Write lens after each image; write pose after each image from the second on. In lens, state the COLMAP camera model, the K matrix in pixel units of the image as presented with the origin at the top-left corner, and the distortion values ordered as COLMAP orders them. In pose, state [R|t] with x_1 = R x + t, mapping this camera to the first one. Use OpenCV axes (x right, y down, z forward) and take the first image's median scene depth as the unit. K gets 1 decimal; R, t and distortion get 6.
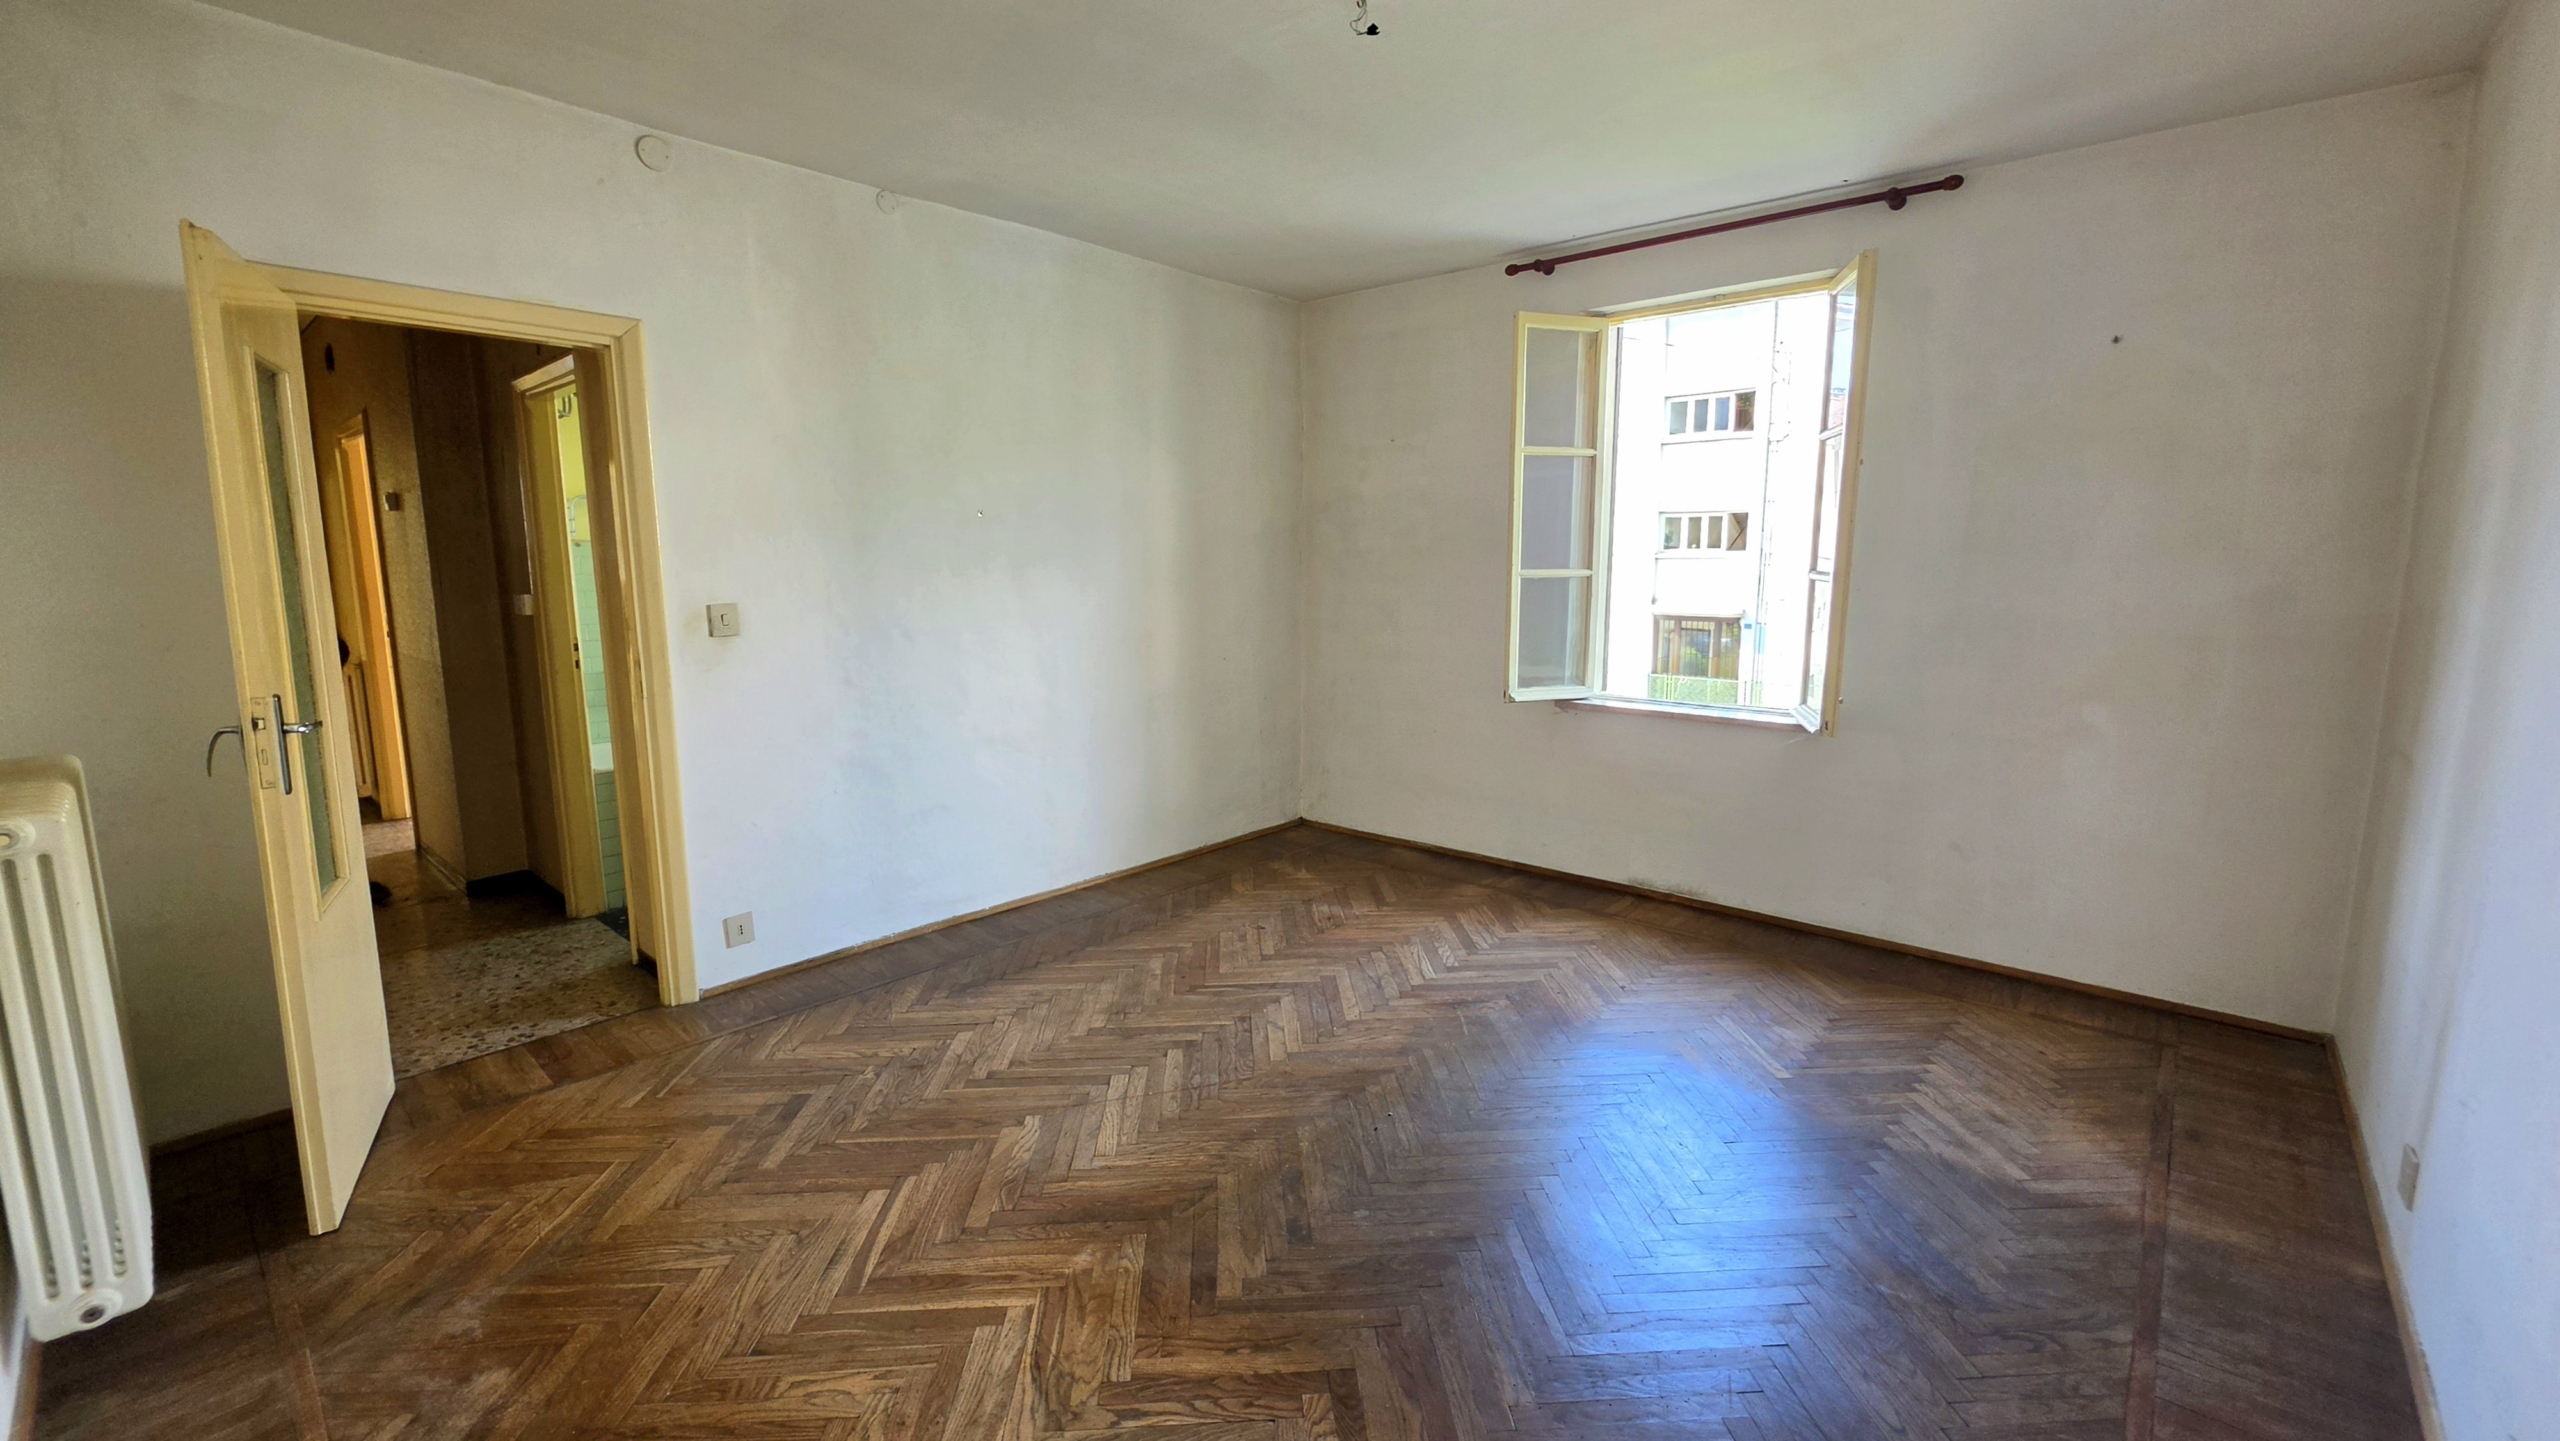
lens RADIAL K [[1031.3, 0, 1295.8], [0, 1031.3, 716.0], [0, 0, 1]] dist [-0.006045, 0.000414]
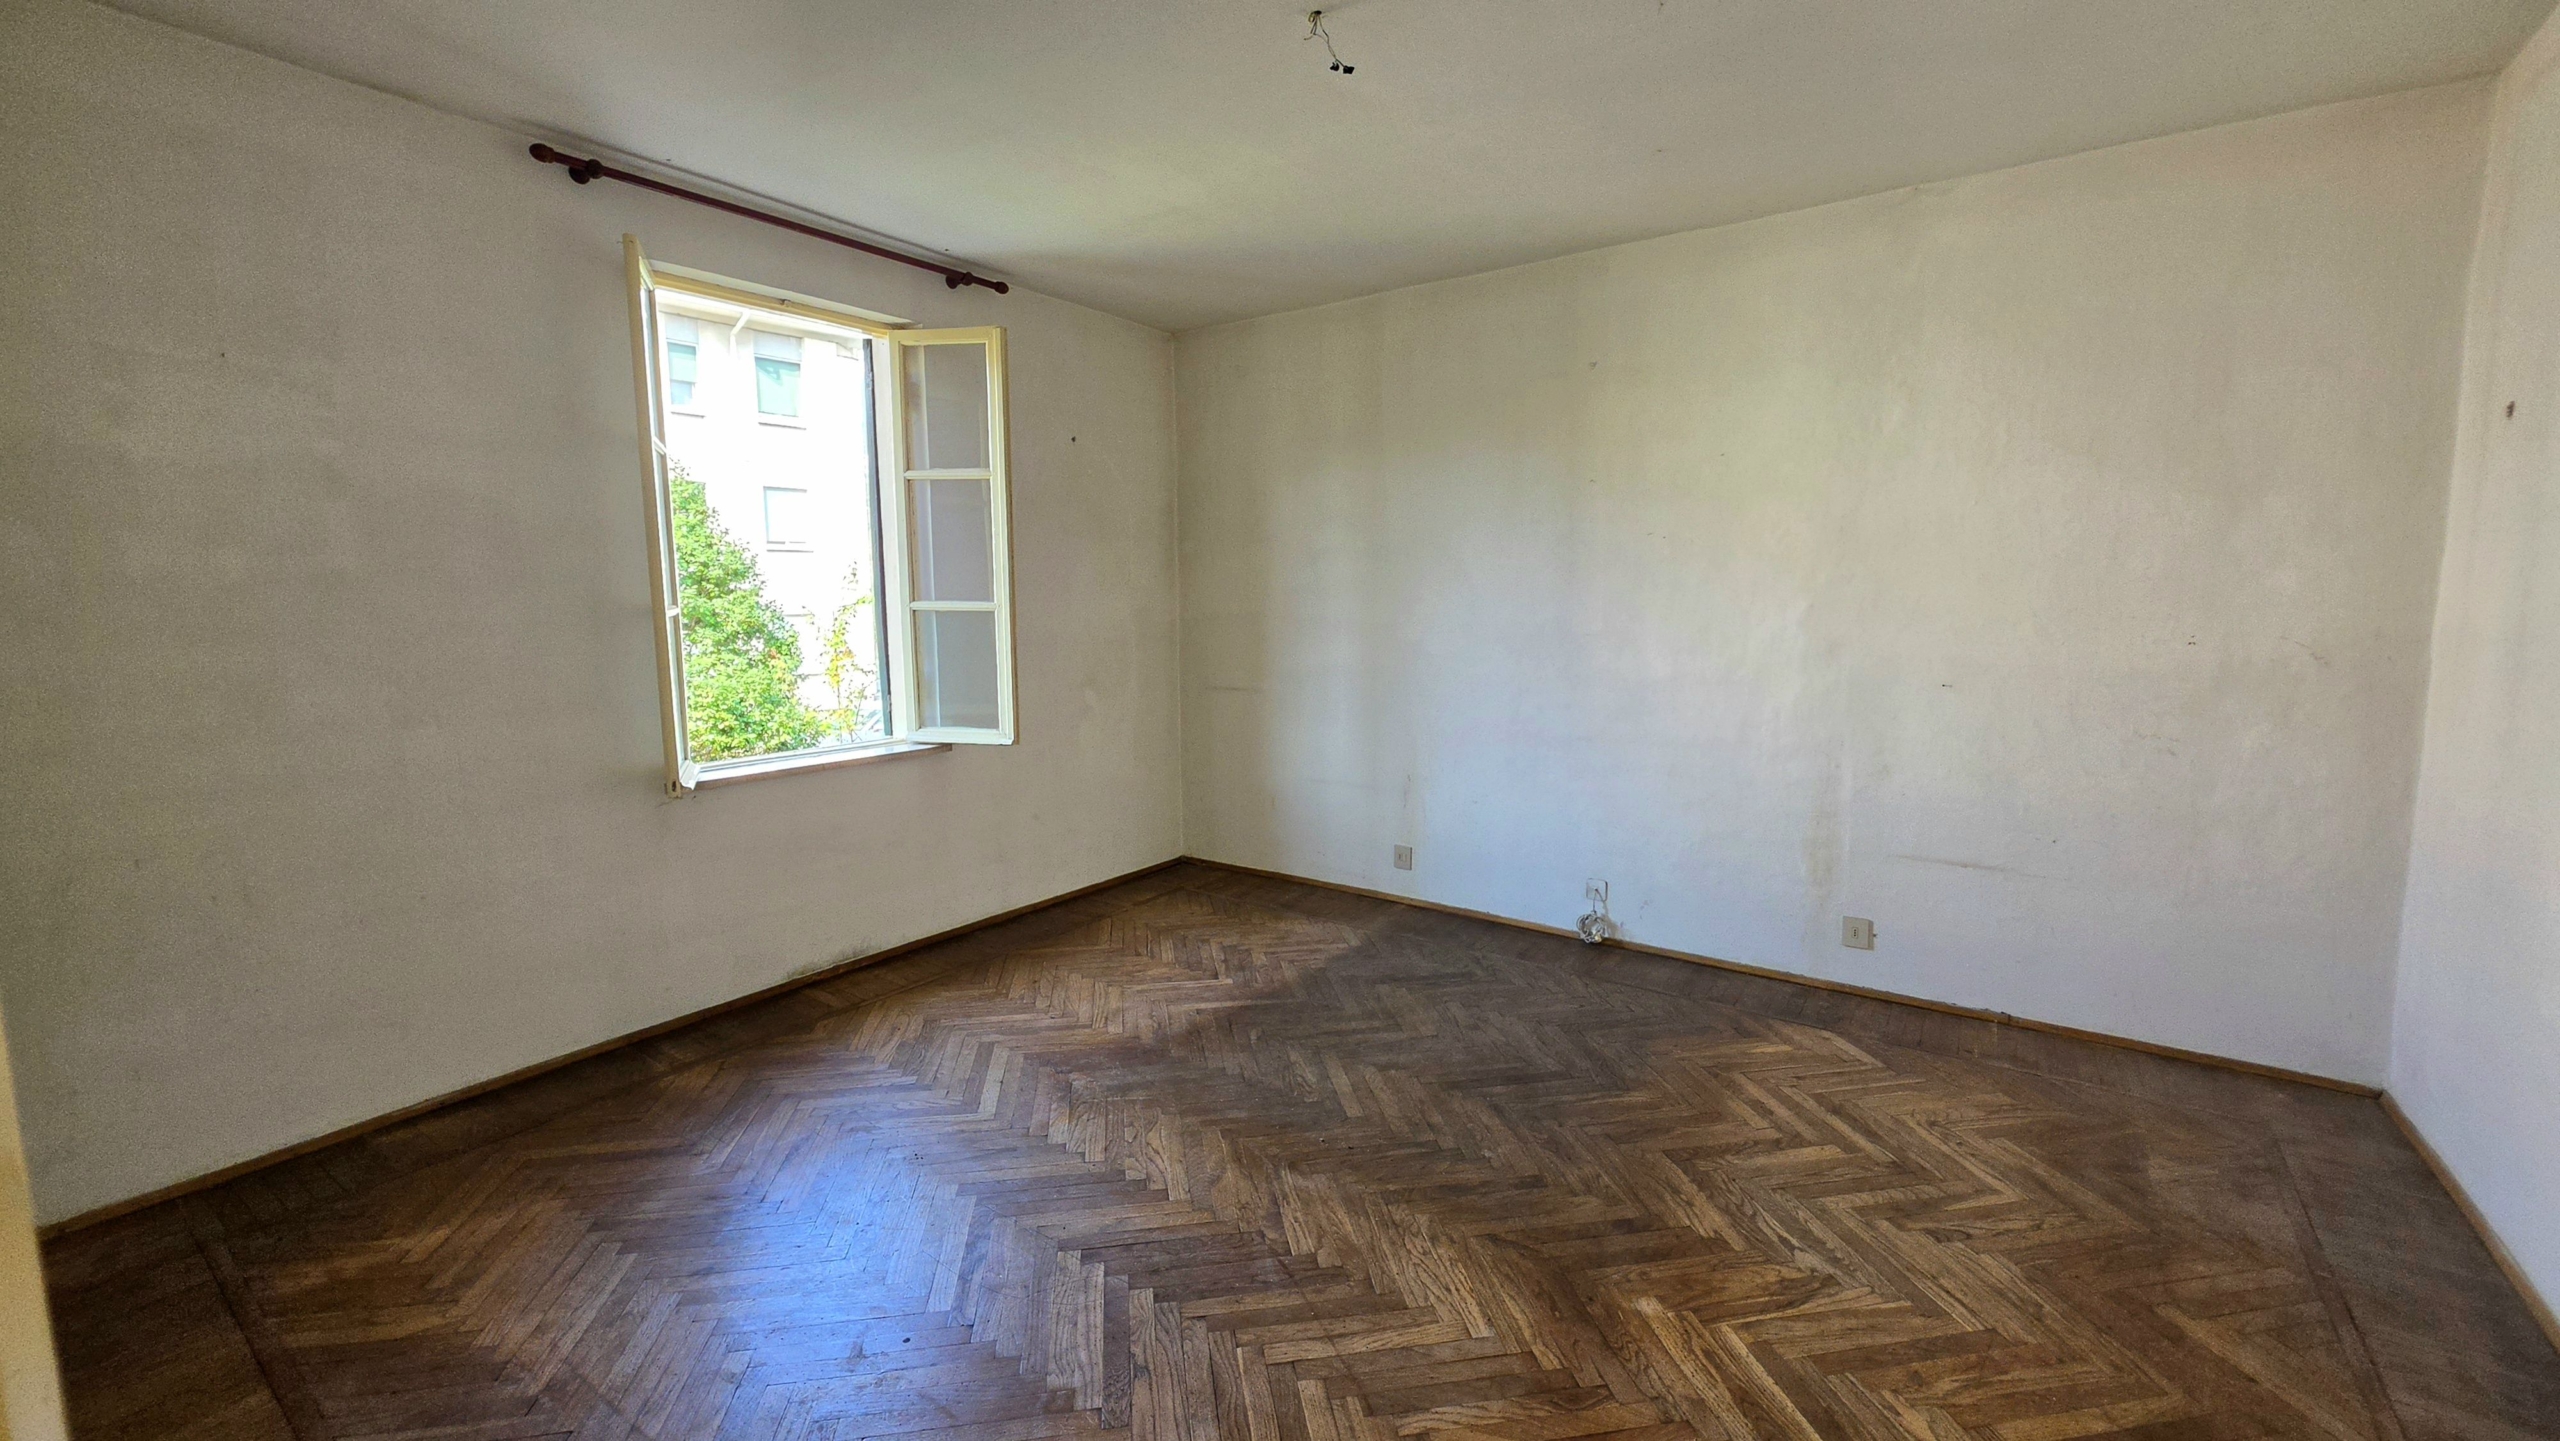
lens RADIAL K [[1031.3, 0, 1281.7], [0, 1031.3, 715.6], [0, 0, 1]] dist [-0.006045, 0.000414]
pose [[-0.094053, -0.118253, 0.988519, -0.693807], [0.158162, 0.978536, 0.132107, -0.126305], [-0.982924, 0.168771, -0.073331, 0.860644]]
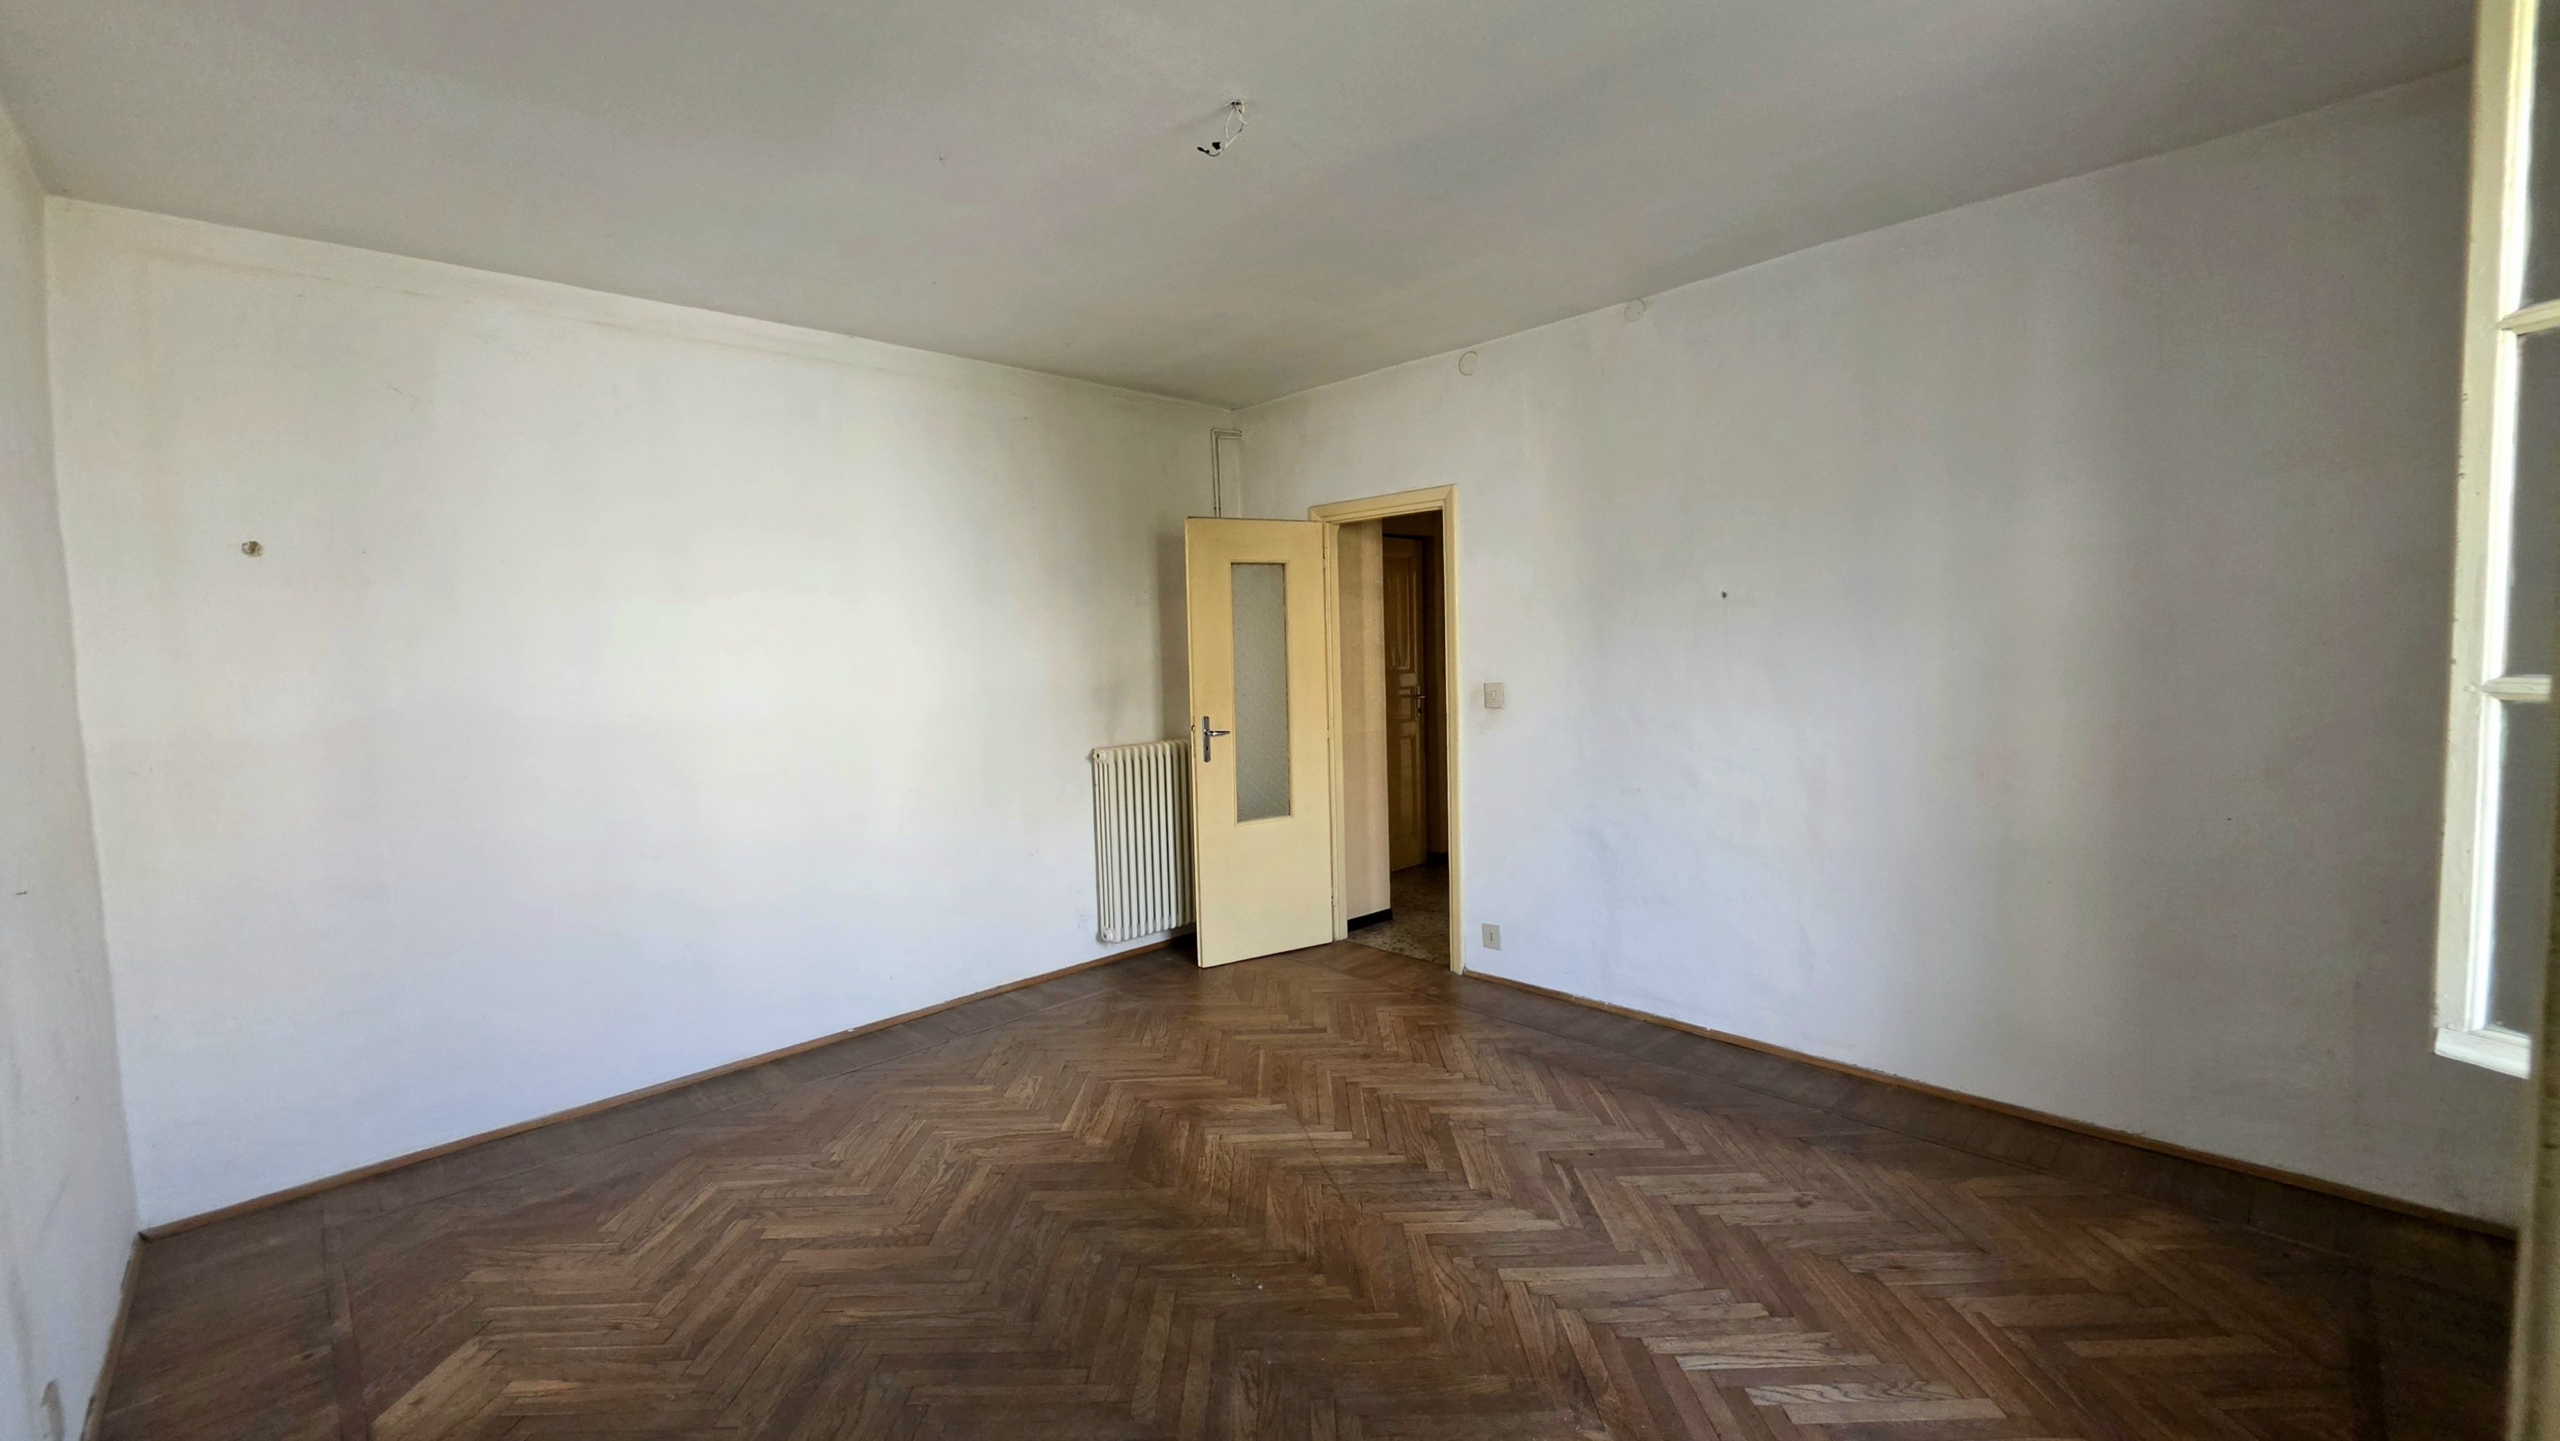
lens RADIAL K [[1031.3, 0, 1281.4], [0, 1031.3, 710.7], [0, 0, 1]] dist [-0.006045, 0.000414]
pose [[-0.075271, 0.068000, -0.994842, 0.771937], [-0.123855, 0.989309, 0.076992, -0.142661], [0.989441, 0.129012, -0.066044, 0.836305]]
